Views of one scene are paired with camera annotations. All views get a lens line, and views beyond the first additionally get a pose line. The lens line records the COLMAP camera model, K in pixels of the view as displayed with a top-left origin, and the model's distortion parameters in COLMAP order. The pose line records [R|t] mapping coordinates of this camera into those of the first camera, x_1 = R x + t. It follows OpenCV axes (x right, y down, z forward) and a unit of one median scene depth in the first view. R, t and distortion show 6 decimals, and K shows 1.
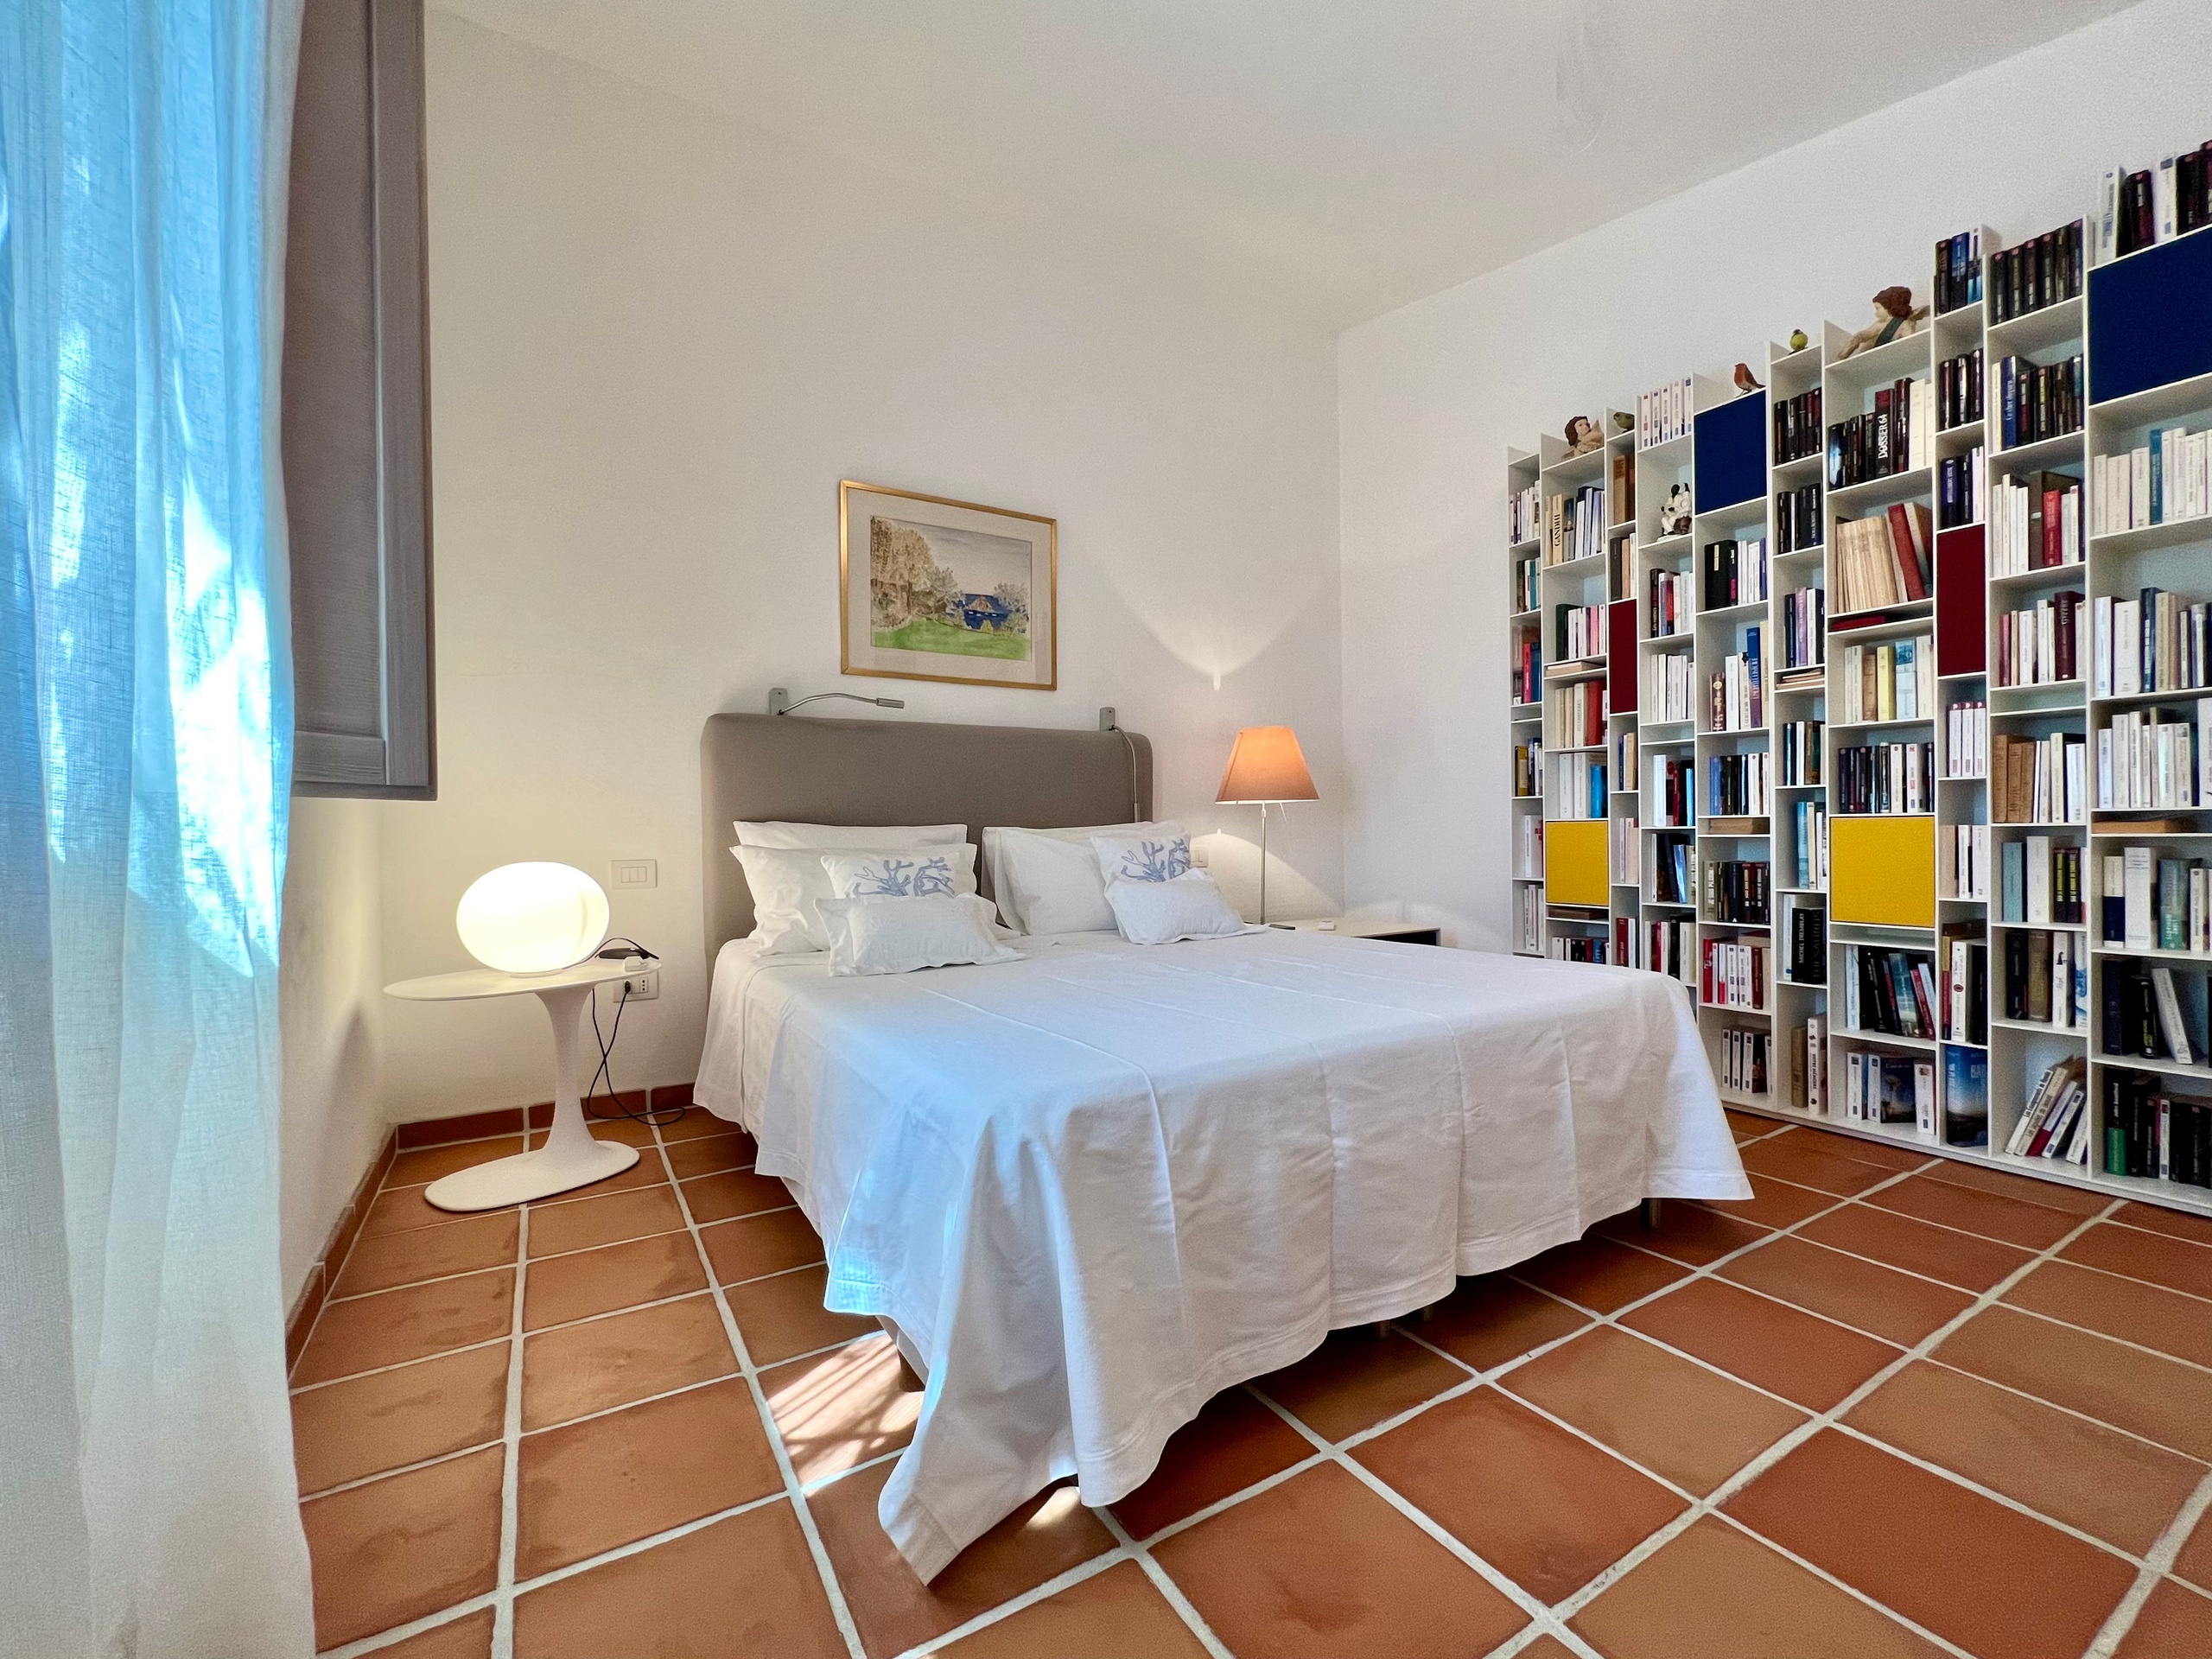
lens RADIAL K [[890.1, 0, 1106.0], [0, 890.1, 829.5], [0, 0, 1]] dist [0.000715, 0.000046]
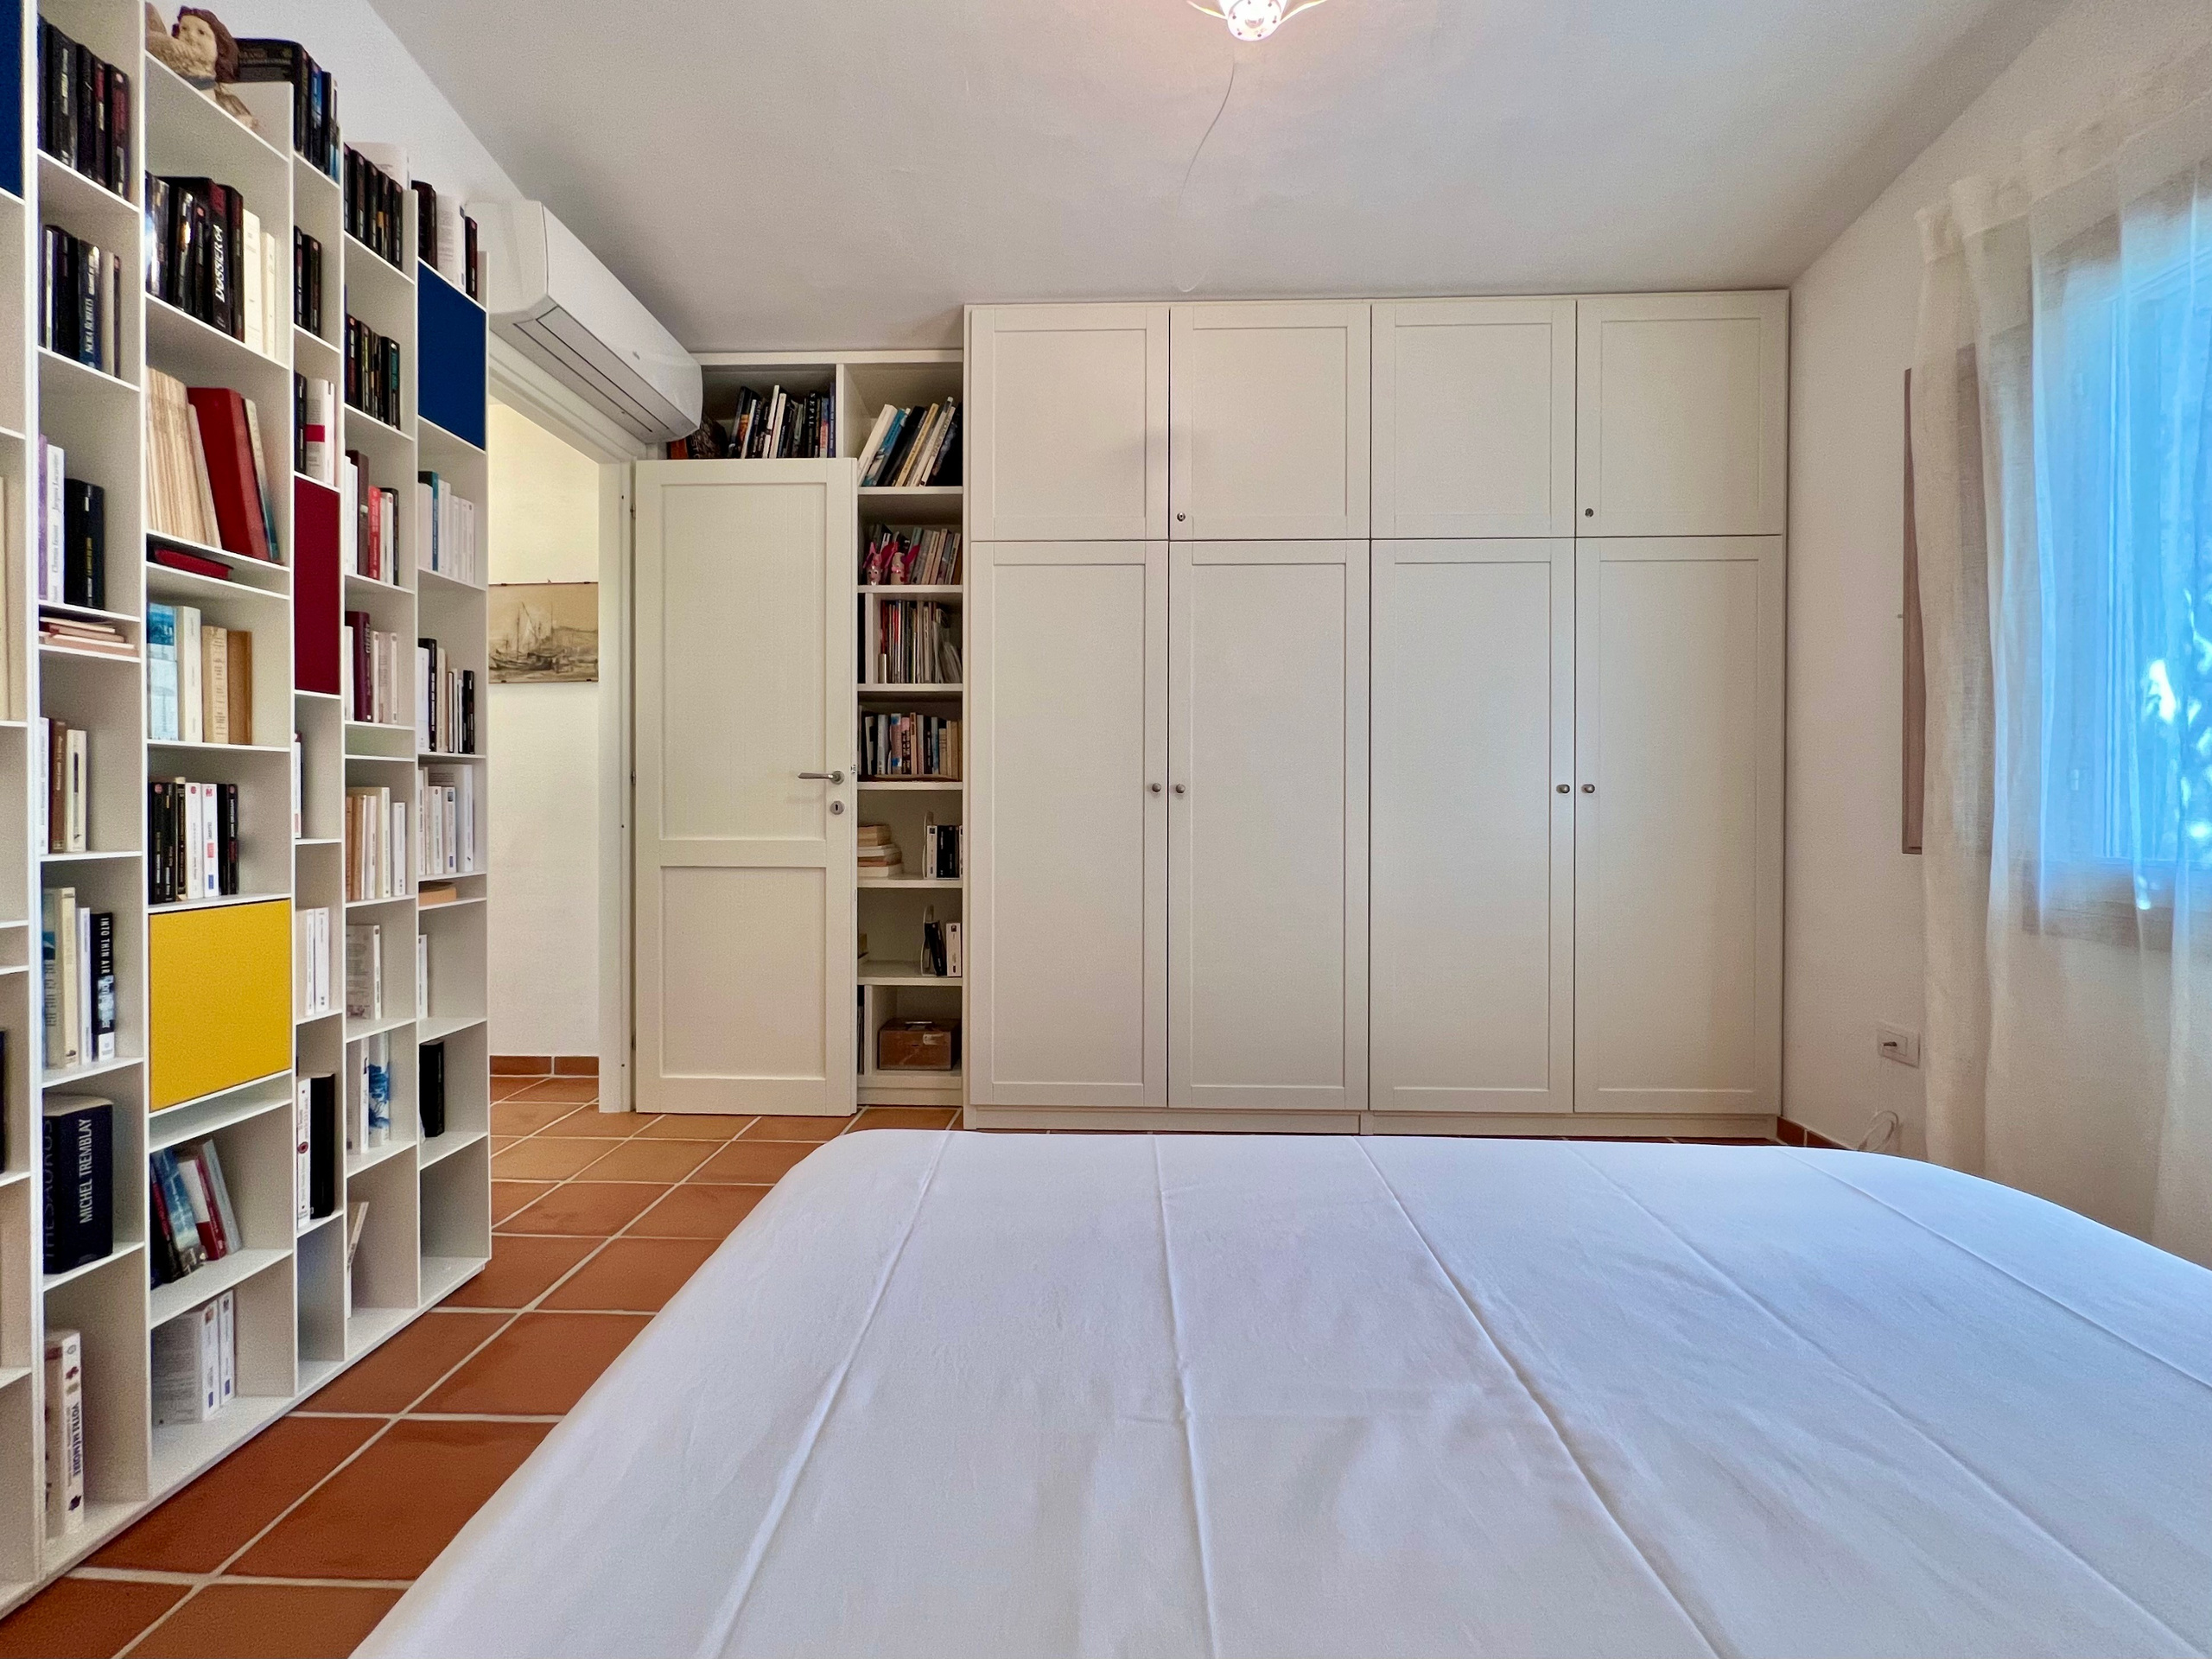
lens RADIAL K [[890.1, 0, 1106.0], [0, 890.1, 829.5], [0, 0, 1]] dist [0.000715, 0.000046]
pose [[-0.828904, 0.003871, 0.559378, 0.063292], [0.021012, 0.999486, 0.024221, -0.071308], [-0.558997, 0.031830, -0.828559, 1.239068]]
